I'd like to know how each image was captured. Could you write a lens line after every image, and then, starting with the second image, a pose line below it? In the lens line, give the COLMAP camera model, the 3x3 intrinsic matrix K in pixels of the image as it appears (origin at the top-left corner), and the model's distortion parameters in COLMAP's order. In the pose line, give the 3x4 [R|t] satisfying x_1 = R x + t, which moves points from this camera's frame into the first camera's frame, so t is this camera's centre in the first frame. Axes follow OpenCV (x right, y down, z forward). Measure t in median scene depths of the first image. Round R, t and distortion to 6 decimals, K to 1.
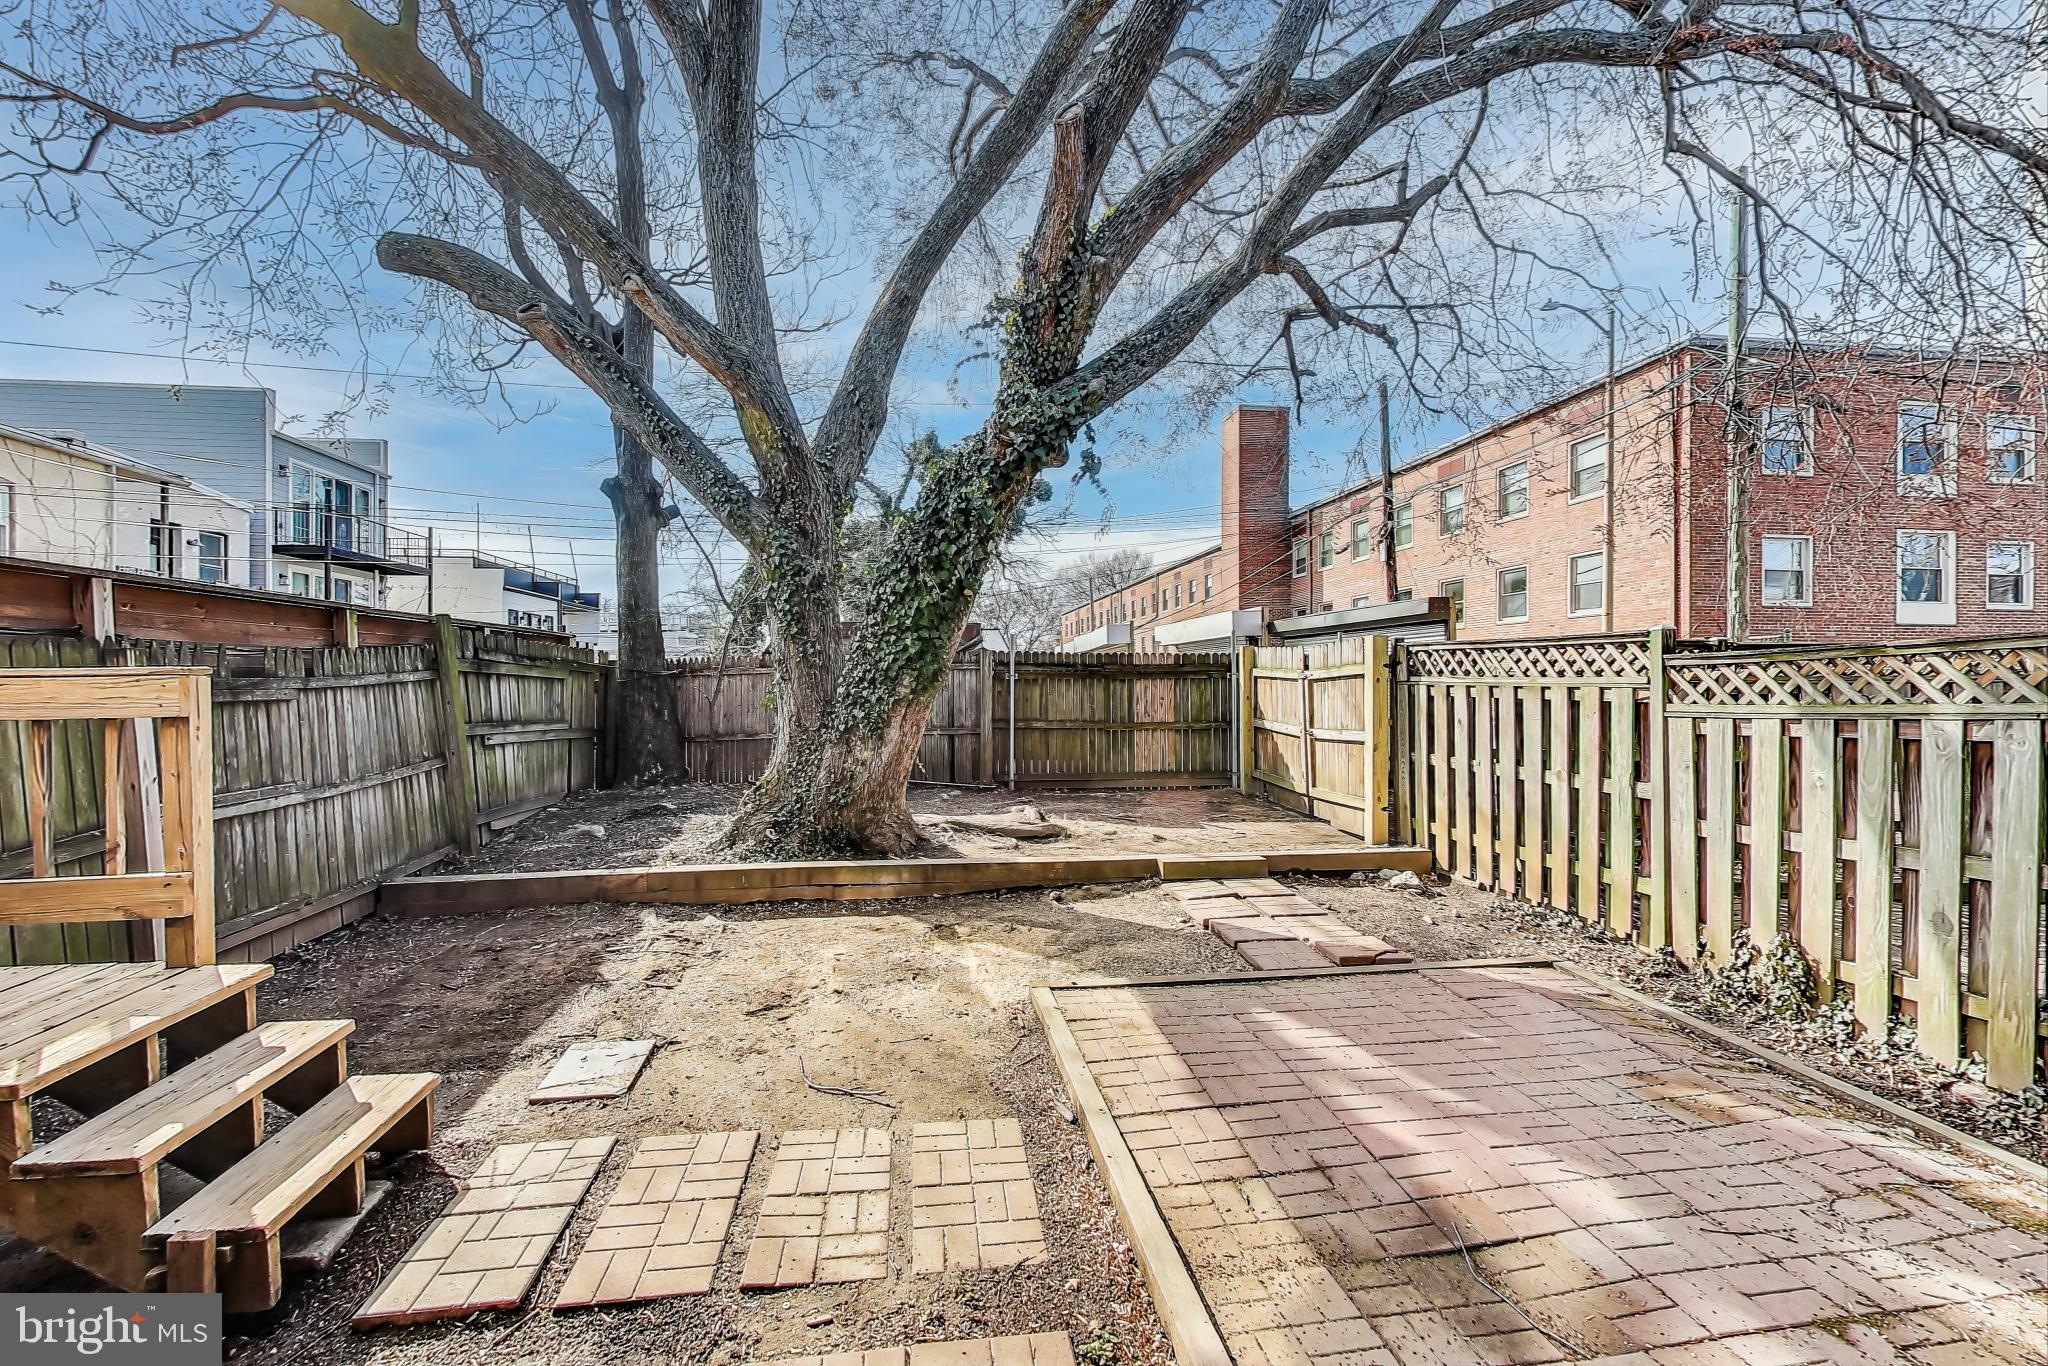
lens RADIAL K [[836.0, 0, 1043.9], [0, 836.0, 686.4], [0, 0, 1]] dist [-0.000098, 0.000632]
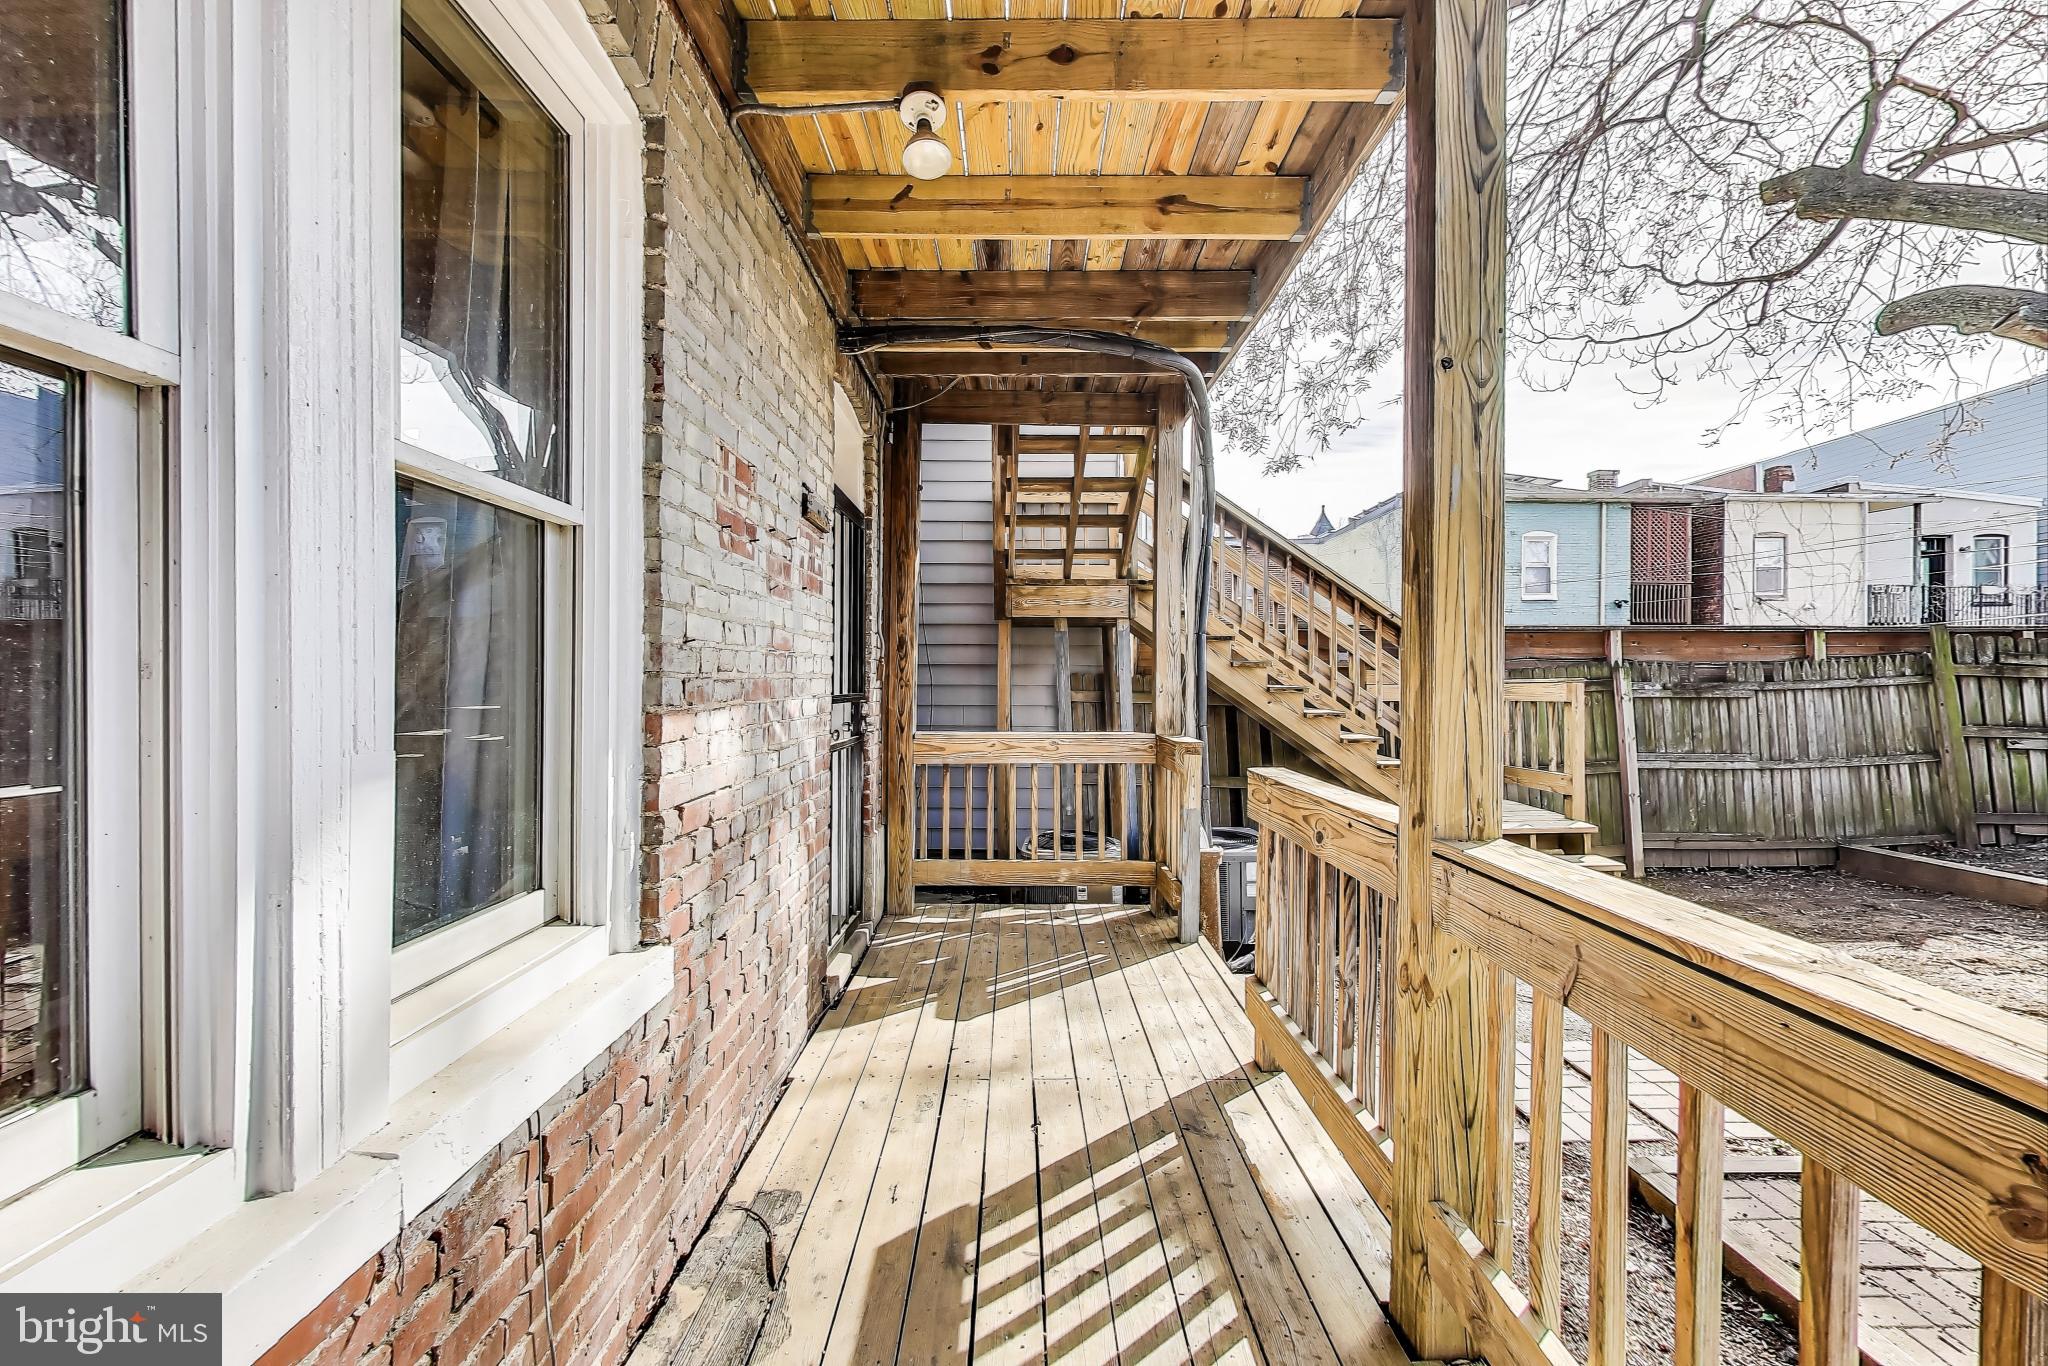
lens RADIAL K [[836.0, 0, 1024.6], [0, 836.0, 664.4], [0, 0, 1]] dist [-0.000098, 0.000632]
pose [[-0.139709, -0.020962, -0.989971, 0.603406], [-0.007852, 0.999768, -0.020061, -0.002038], [0.990161, 0.004970, -0.139841, -0.043282]]
